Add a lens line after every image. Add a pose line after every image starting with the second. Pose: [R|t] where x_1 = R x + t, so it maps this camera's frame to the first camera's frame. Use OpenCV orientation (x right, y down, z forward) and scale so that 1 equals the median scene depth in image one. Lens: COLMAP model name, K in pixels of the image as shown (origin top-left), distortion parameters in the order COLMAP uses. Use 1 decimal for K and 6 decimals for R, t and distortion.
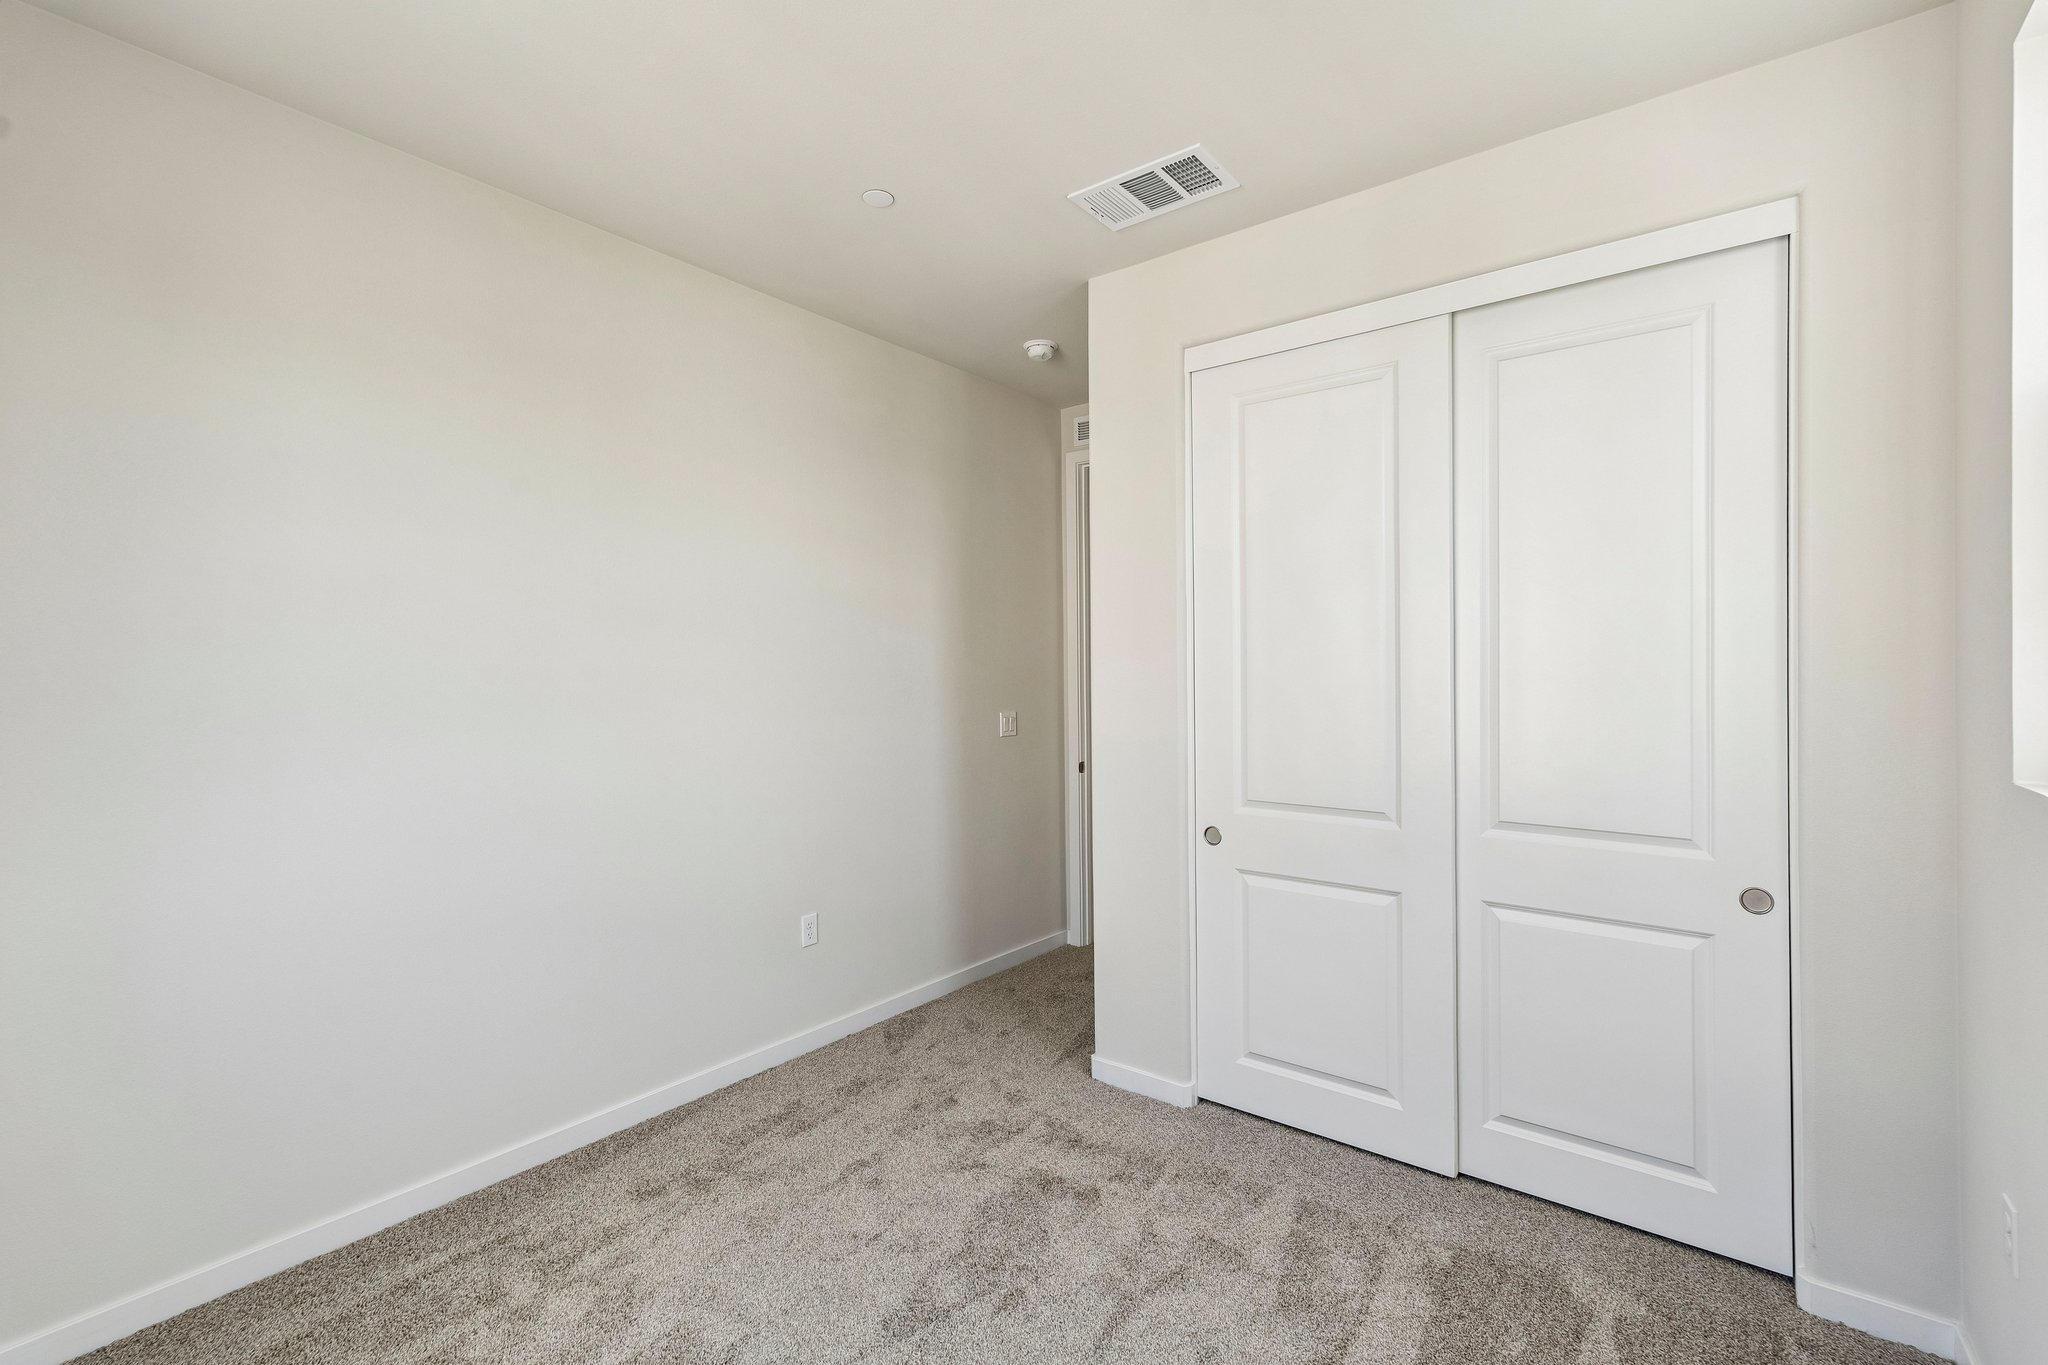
lens RADIAL K [[895.9, 0, 1024.0], [0, 895.9, 682.5], [0, 0, 1]] dist [-0.000465, -0.000094]
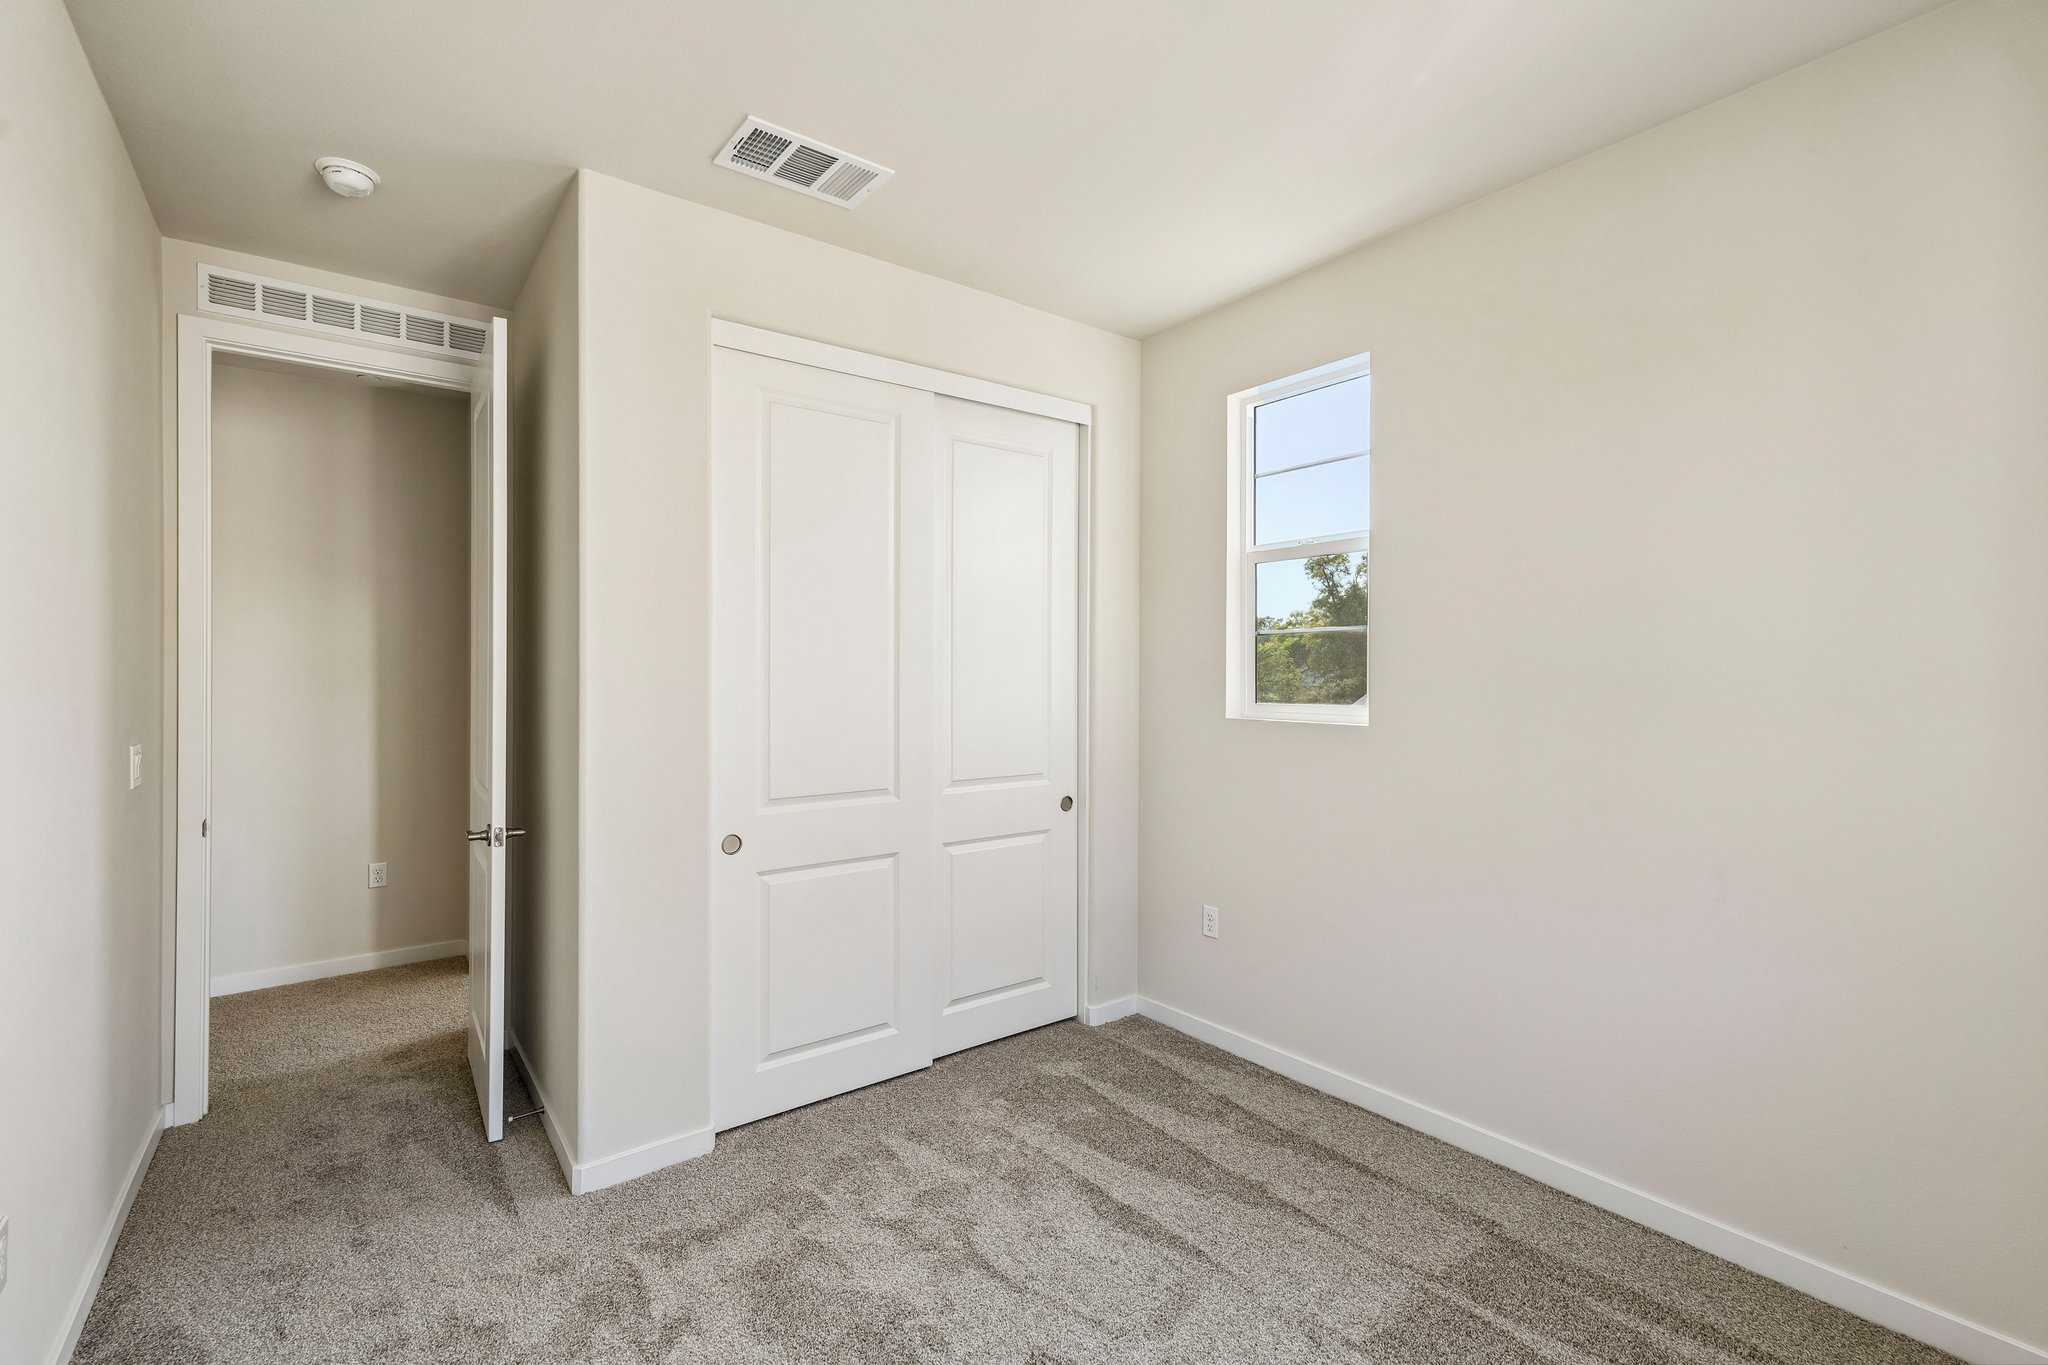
lens RADIAL K [[895.9, 0, 1024.0], [0, 895.9, 682.5], [0, 0, 1]] dist [-0.000465, -0.000094]
pose [[0.252298, -0.006661, 0.967627, -0.698290], [0.018728, 0.999823, 0.001999, 0.005521], [-0.967468, 0.017618, 0.252378, 0.520189]]
